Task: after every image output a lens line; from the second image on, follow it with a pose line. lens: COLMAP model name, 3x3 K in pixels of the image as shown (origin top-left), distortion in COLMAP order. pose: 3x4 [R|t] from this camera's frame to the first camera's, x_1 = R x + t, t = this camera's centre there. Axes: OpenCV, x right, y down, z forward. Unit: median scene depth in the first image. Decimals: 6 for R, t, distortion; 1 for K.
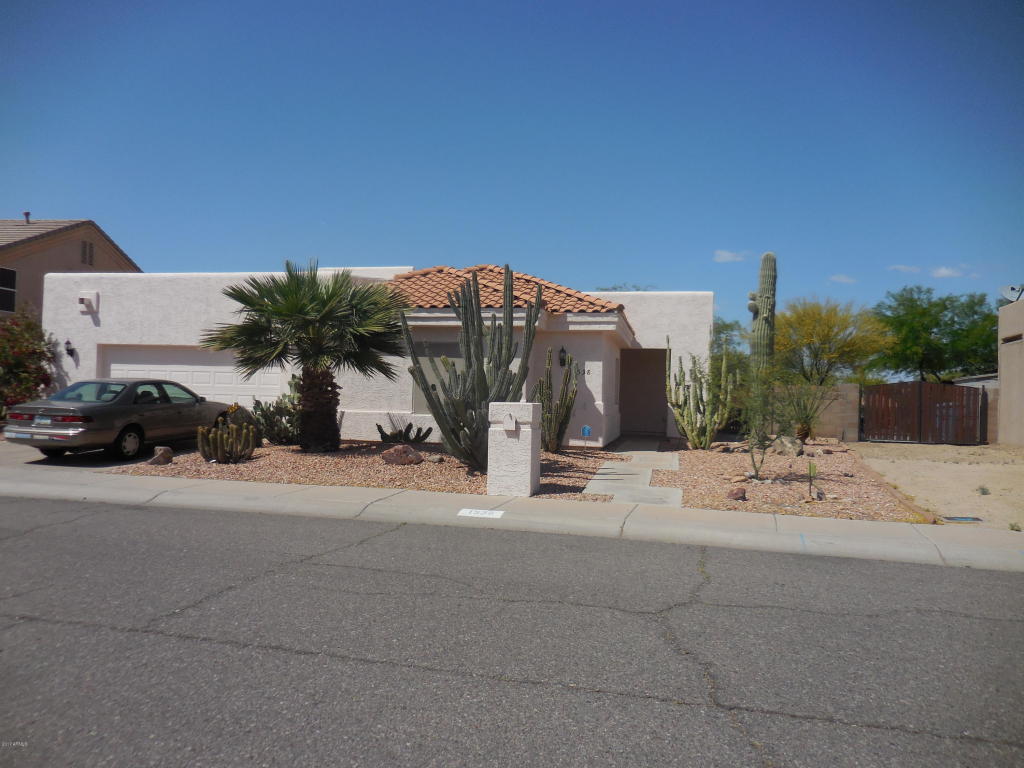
lens RADIAL K [[773.4, 0, 511.9], [0, 773.4, 393.1], [0, 0, 1]] dist [-0.007584, 0.008450]
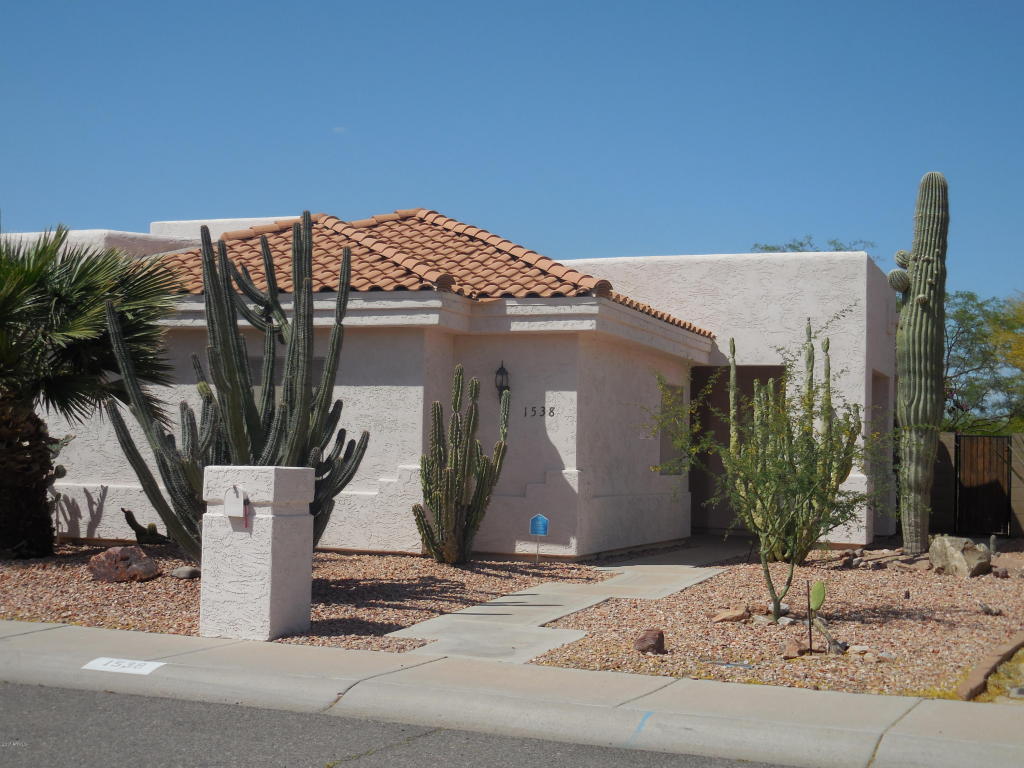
lens RADIAL K [[1555.3, 0, 512.3], [0, 1555.3, 379.1], [0, 0, 1]] dist [-0.022281, 0.000000]
pose [[0.990275, -0.009864, -0.138776, 0.223782], [0.002702, 0.998659, -0.051701, 0.005219], [0.139100, 0.050823, 0.988973, -0.039343]]
